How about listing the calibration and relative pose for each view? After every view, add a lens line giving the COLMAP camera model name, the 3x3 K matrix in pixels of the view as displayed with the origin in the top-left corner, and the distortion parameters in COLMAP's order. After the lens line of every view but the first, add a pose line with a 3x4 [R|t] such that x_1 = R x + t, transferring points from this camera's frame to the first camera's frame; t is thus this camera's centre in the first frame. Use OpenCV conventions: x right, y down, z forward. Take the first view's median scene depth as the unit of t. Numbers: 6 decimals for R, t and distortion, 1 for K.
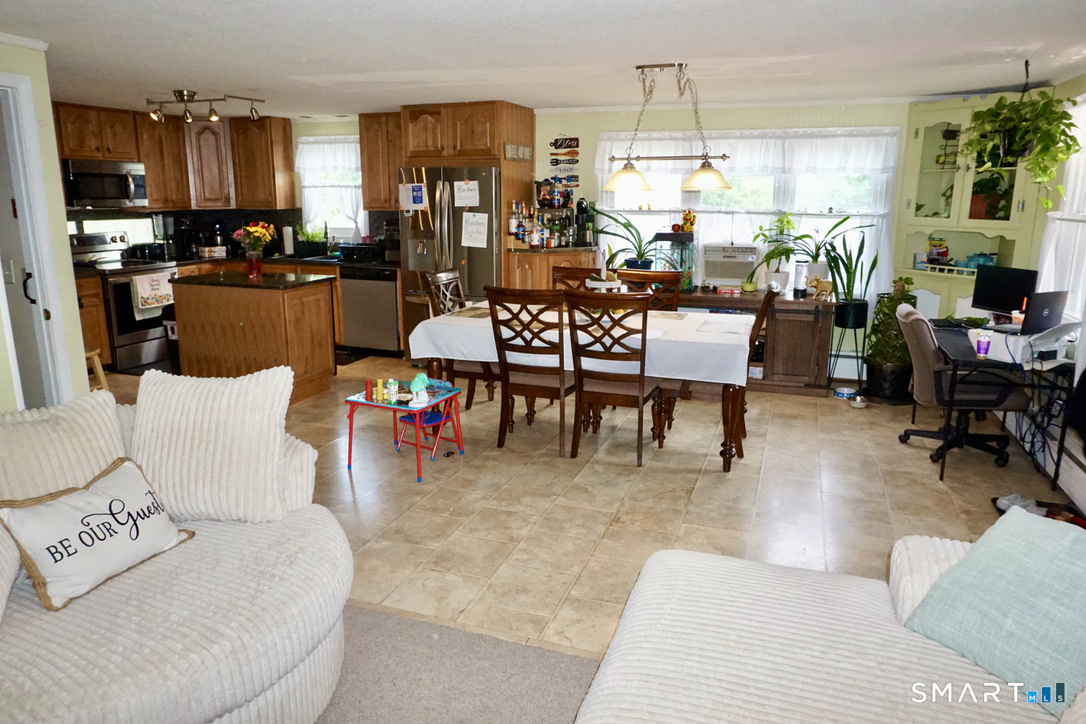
lens RADIAL K [[718.8, 0, 543.0], [0, 718.8, 362.0], [0, 0, 1]] dist [-0.055978, 0.035805]
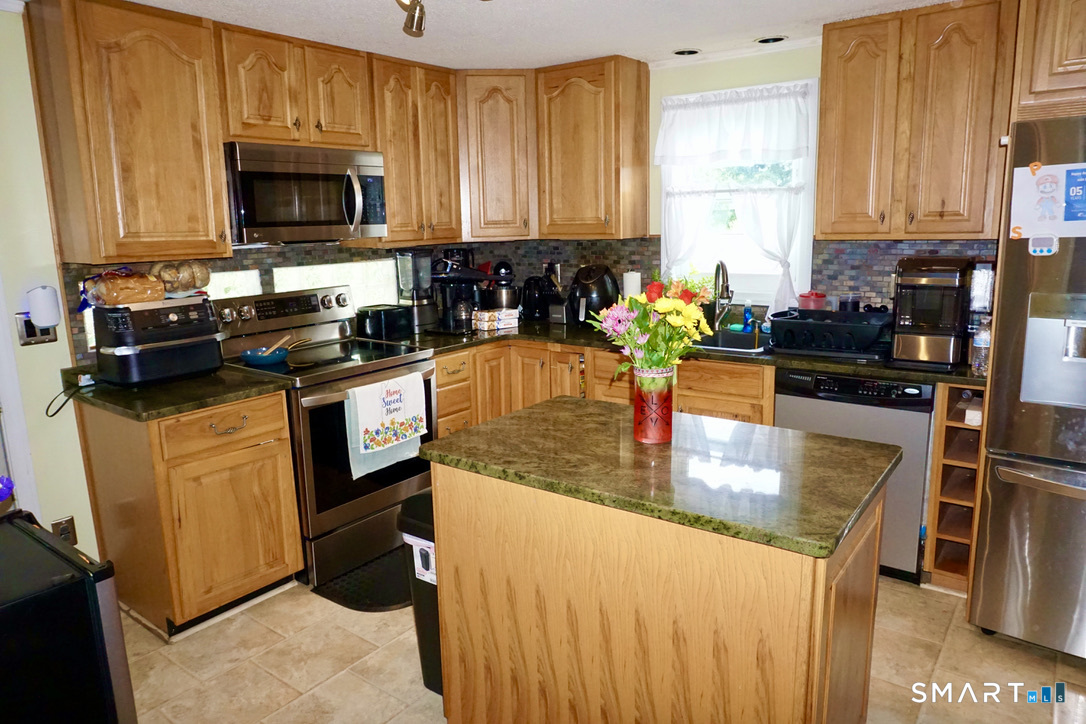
lens RADIAL K [[718.8, 0, 543.0], [0, 718.8, 362.0], [0, 0, 1]] dist [-0.055978, 0.035805]
pose [[0.953077, 0.029355, -0.301303, -0.278101], [-0.039018, 0.998898, -0.026101, -0.115516], [0.300204, 0.036632, 0.953171, 0.516900]]
